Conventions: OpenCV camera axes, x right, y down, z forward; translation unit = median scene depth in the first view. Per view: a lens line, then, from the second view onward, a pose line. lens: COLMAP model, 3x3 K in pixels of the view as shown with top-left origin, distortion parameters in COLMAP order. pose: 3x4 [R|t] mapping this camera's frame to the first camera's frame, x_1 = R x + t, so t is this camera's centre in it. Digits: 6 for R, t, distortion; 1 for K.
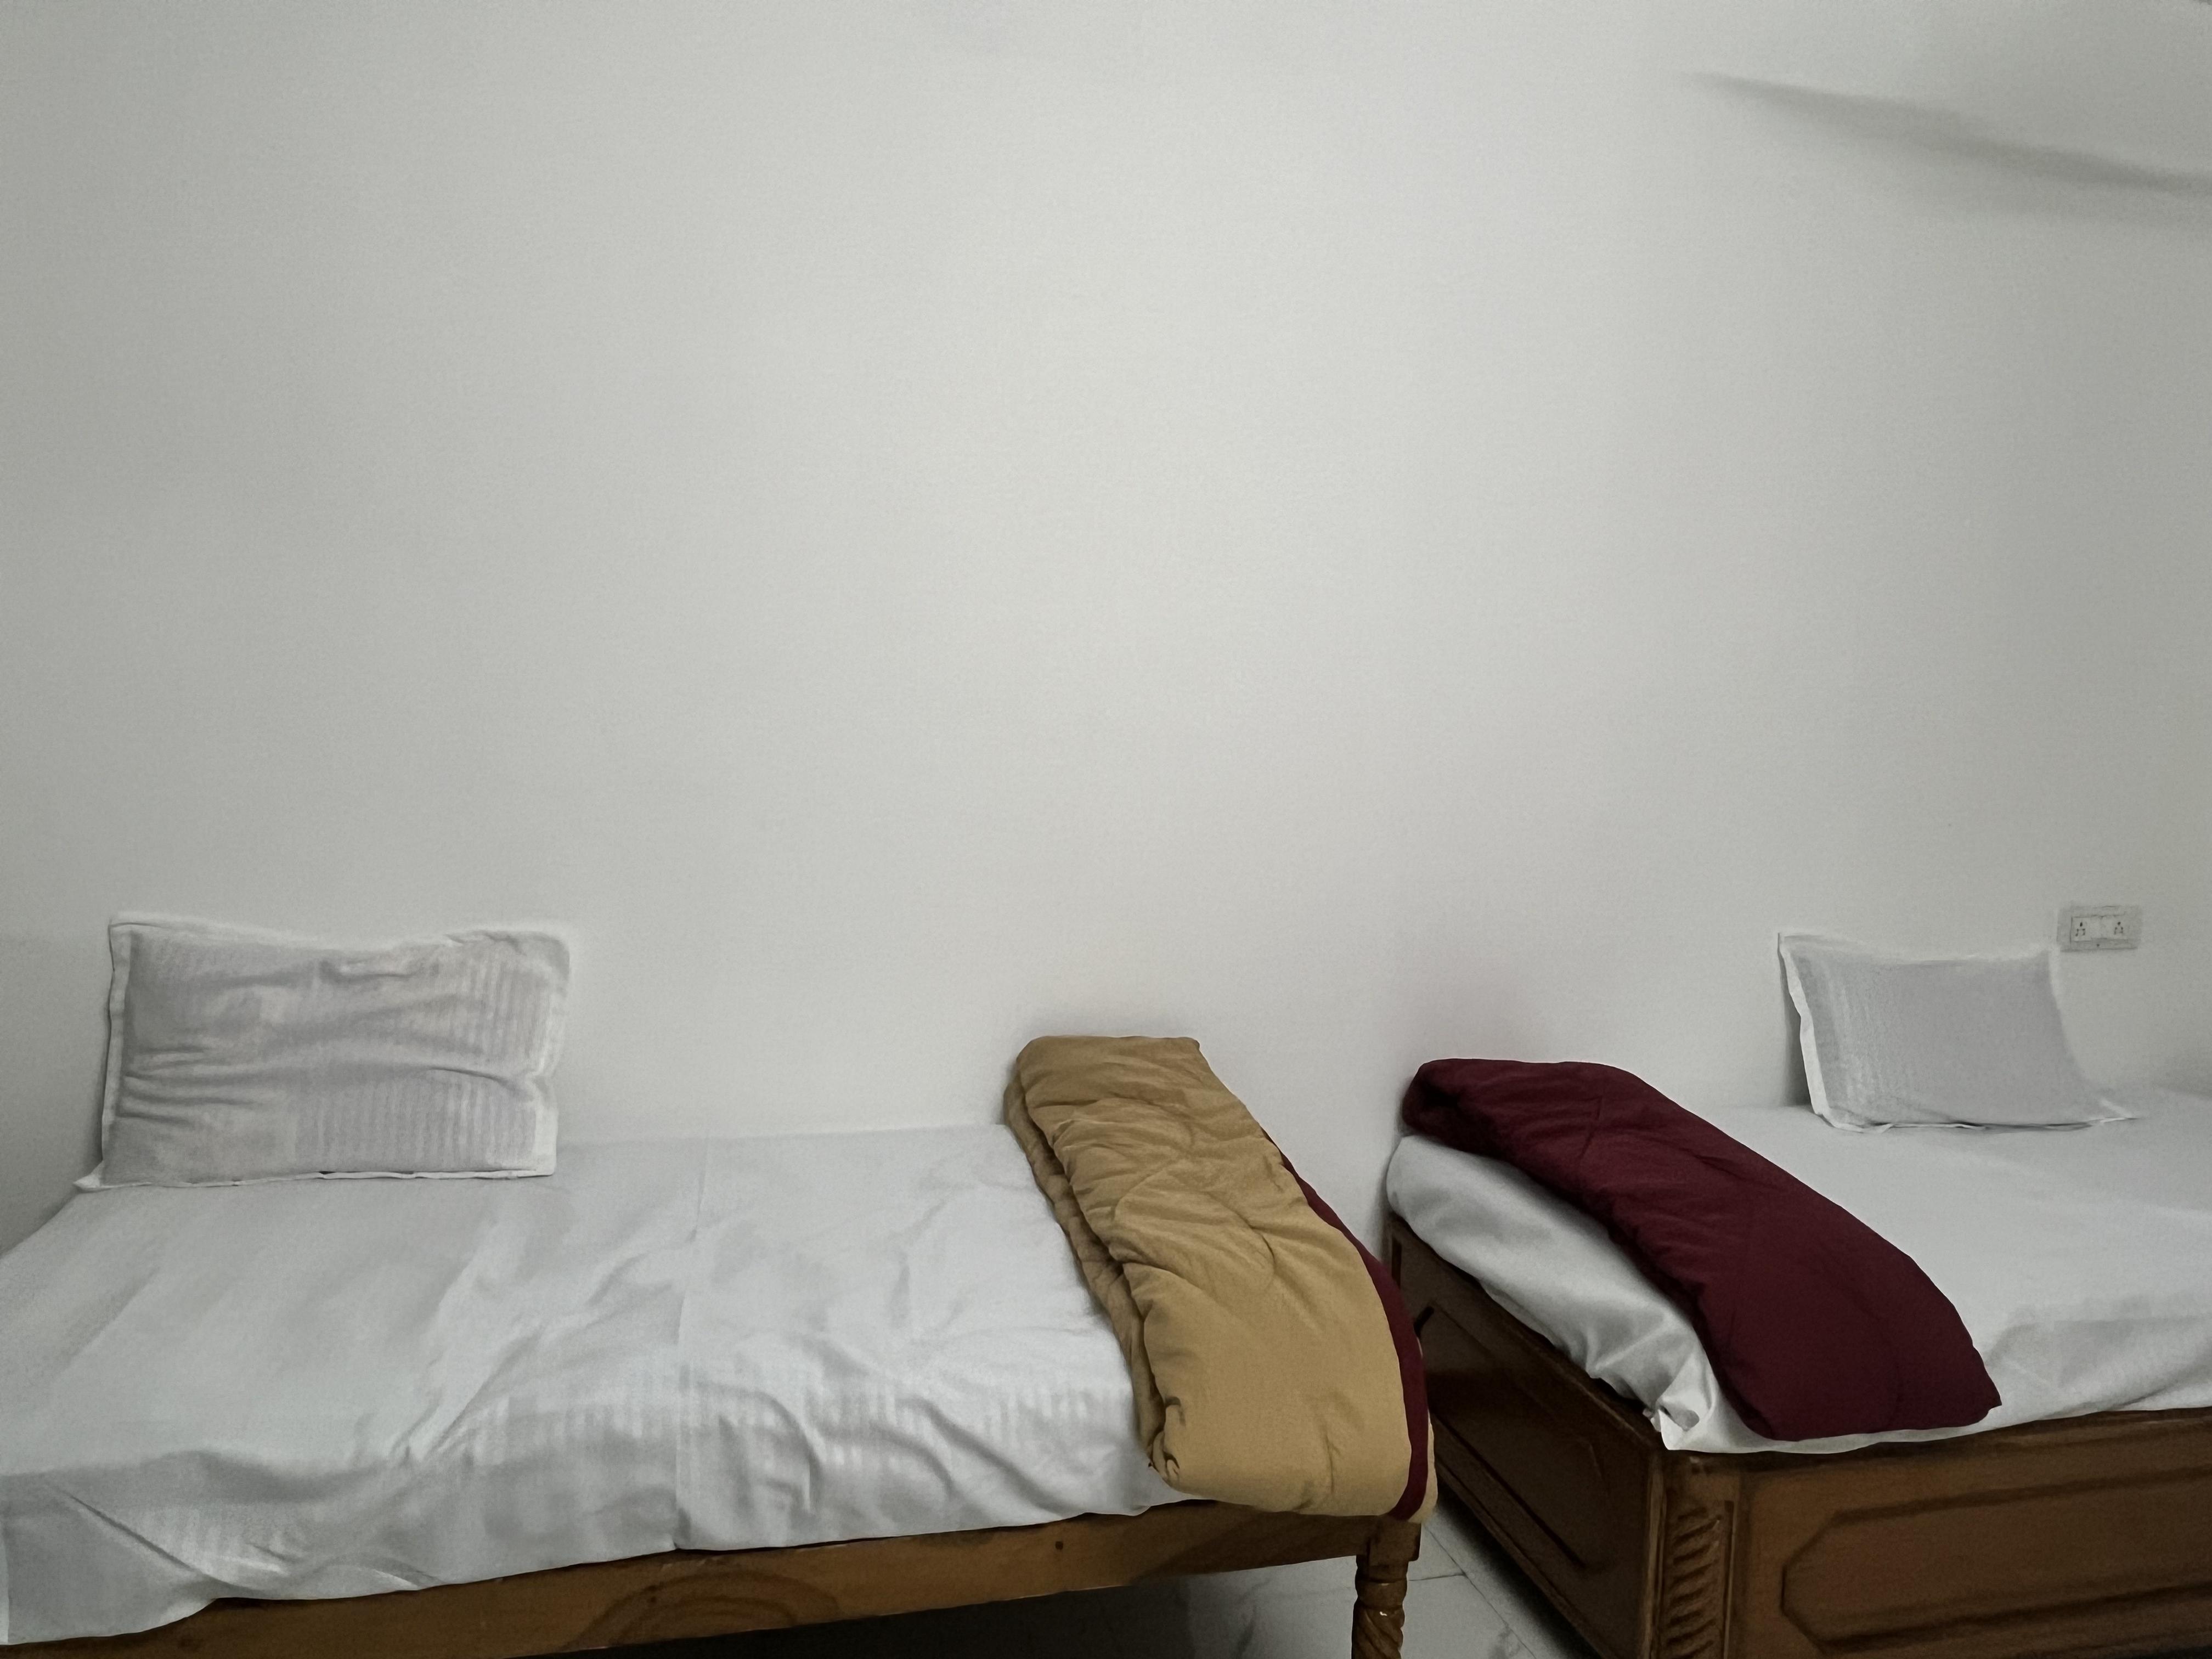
lens RADIAL K [[1426.7, 0, 1106.0], [0, 1426.7, 829.5], [0, 0, 1]] dist [0.006052, 0.000974]
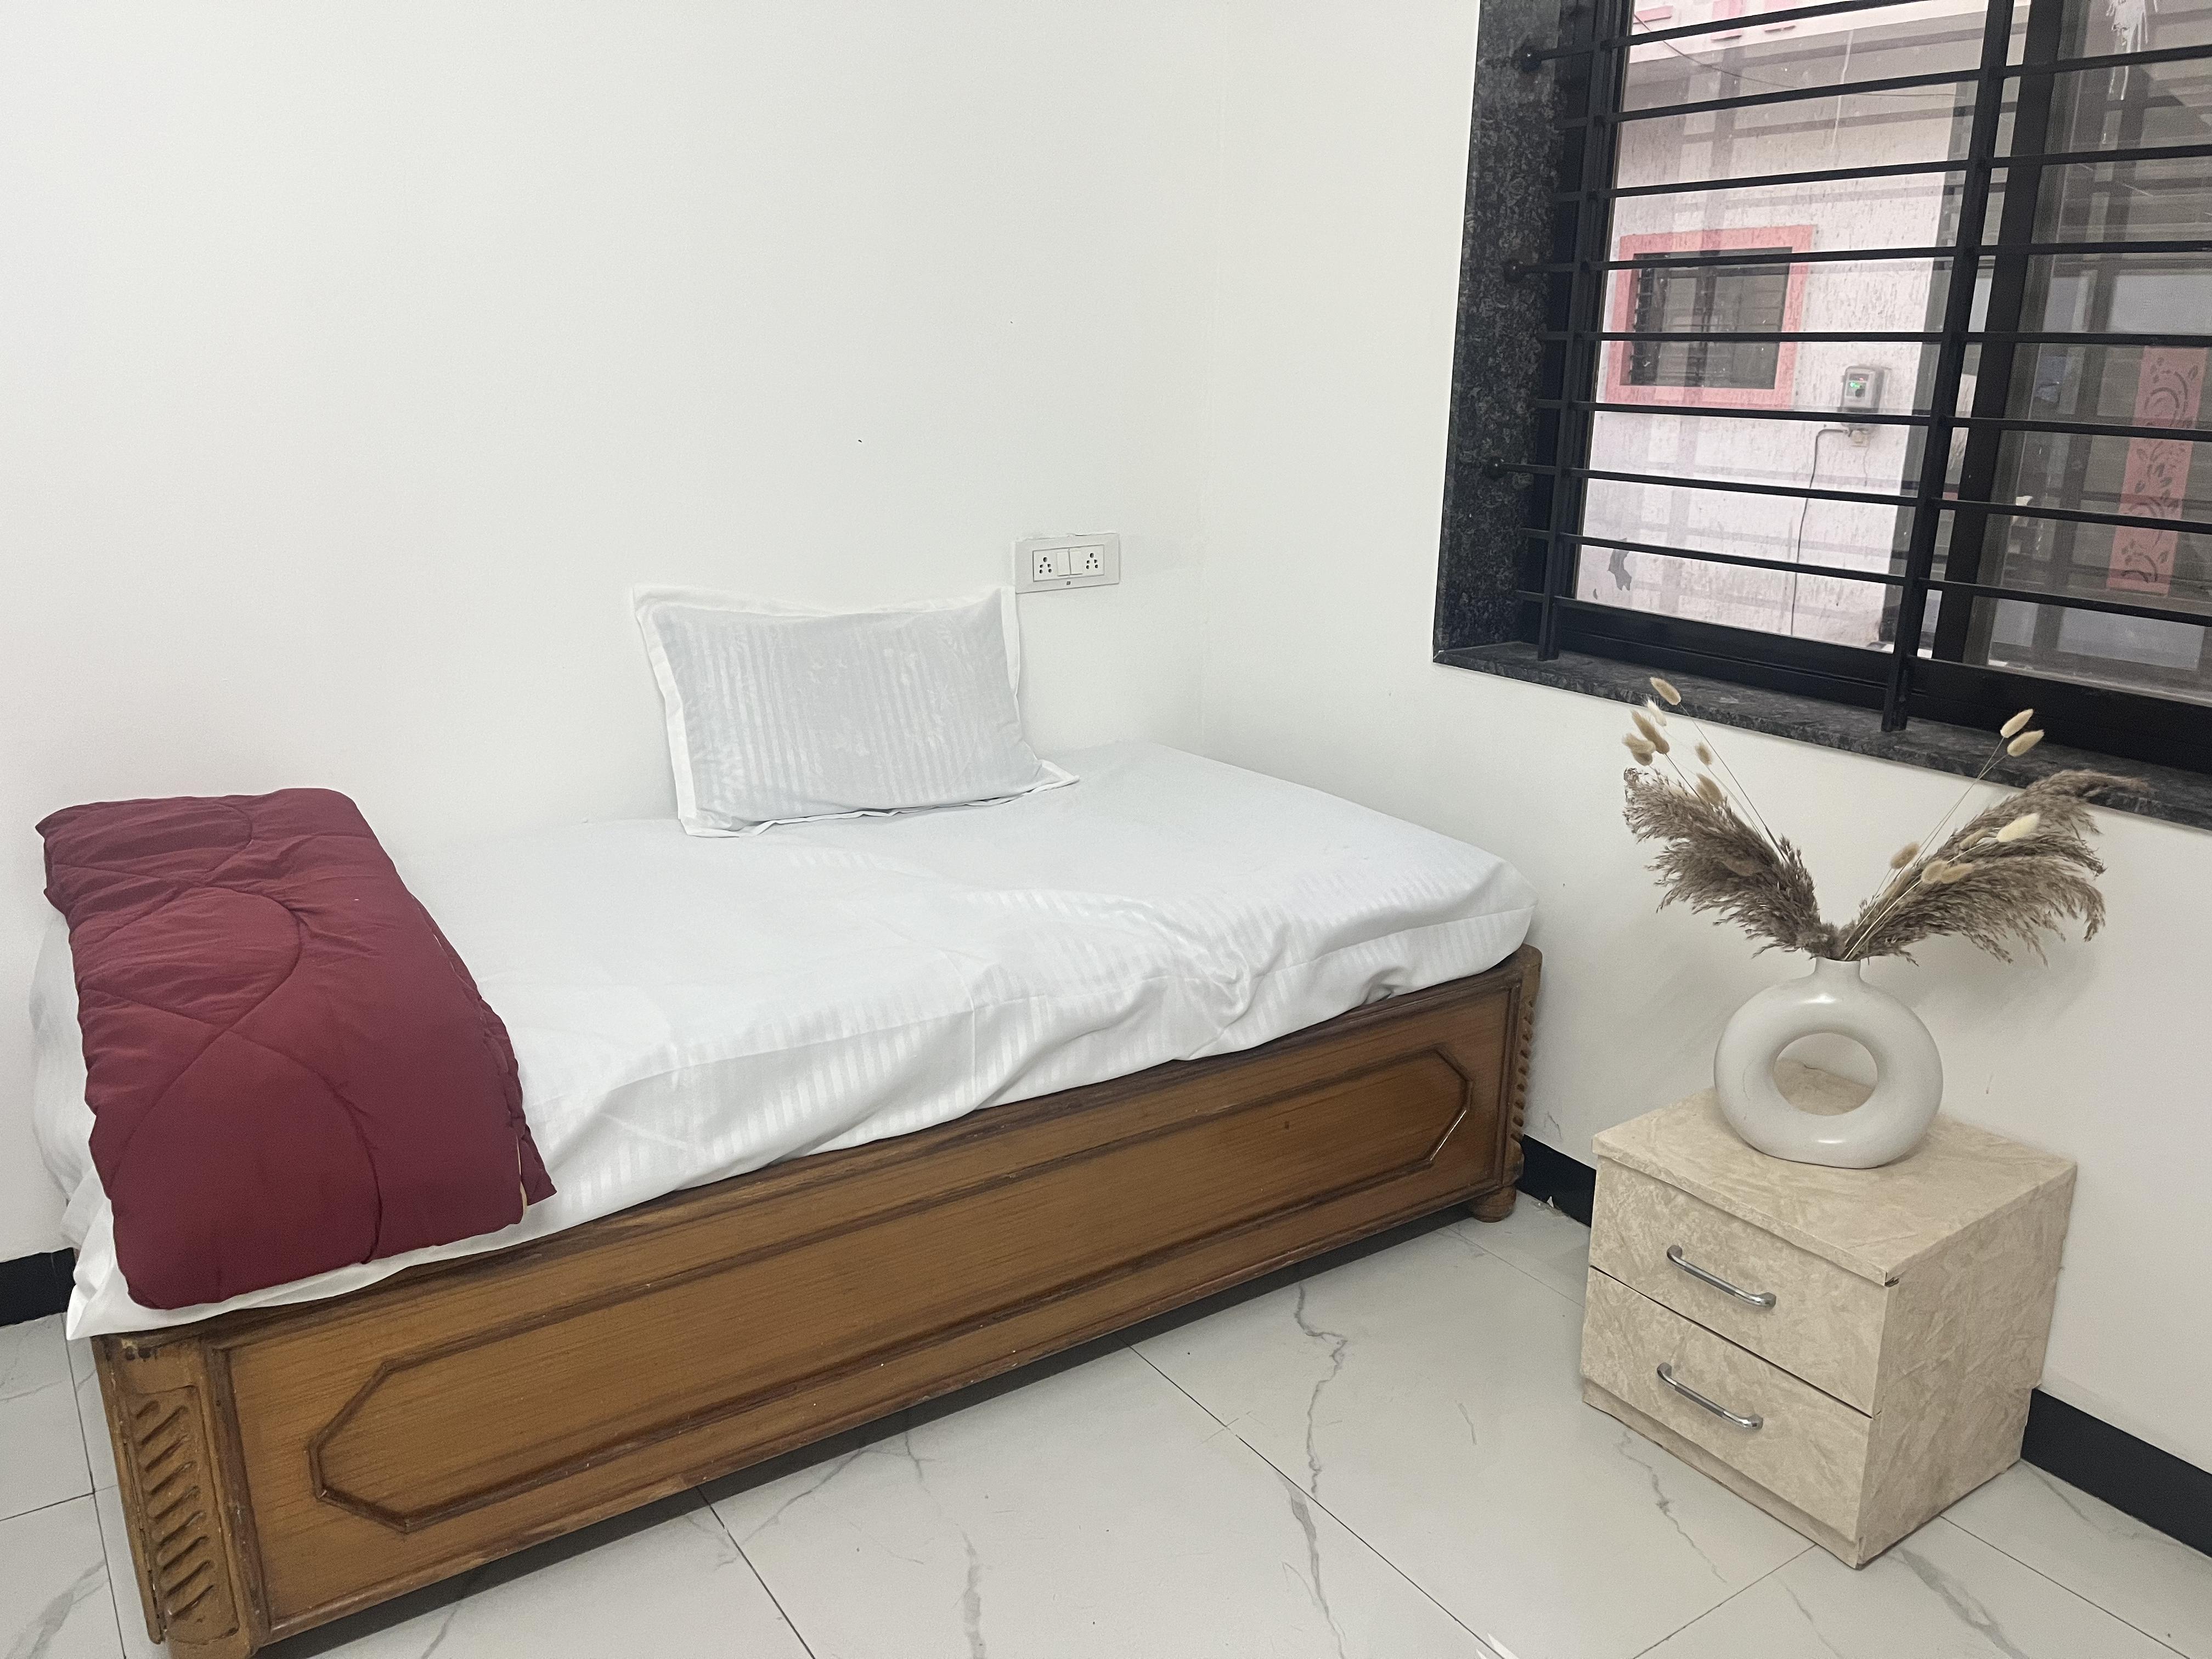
lens RADIAL K [[1646.0, 0, 1106.0], [0, 1646.0, 829.5], [0, 0, 1]] dist [-0.001151, -0.071293]
pose [[0.929418, -0.113186, 0.351242, 0.442662], [0.044286, 0.979133, 0.198337, 0.039413], [-0.366361, -0.168783, 0.915037, 0.095589]]
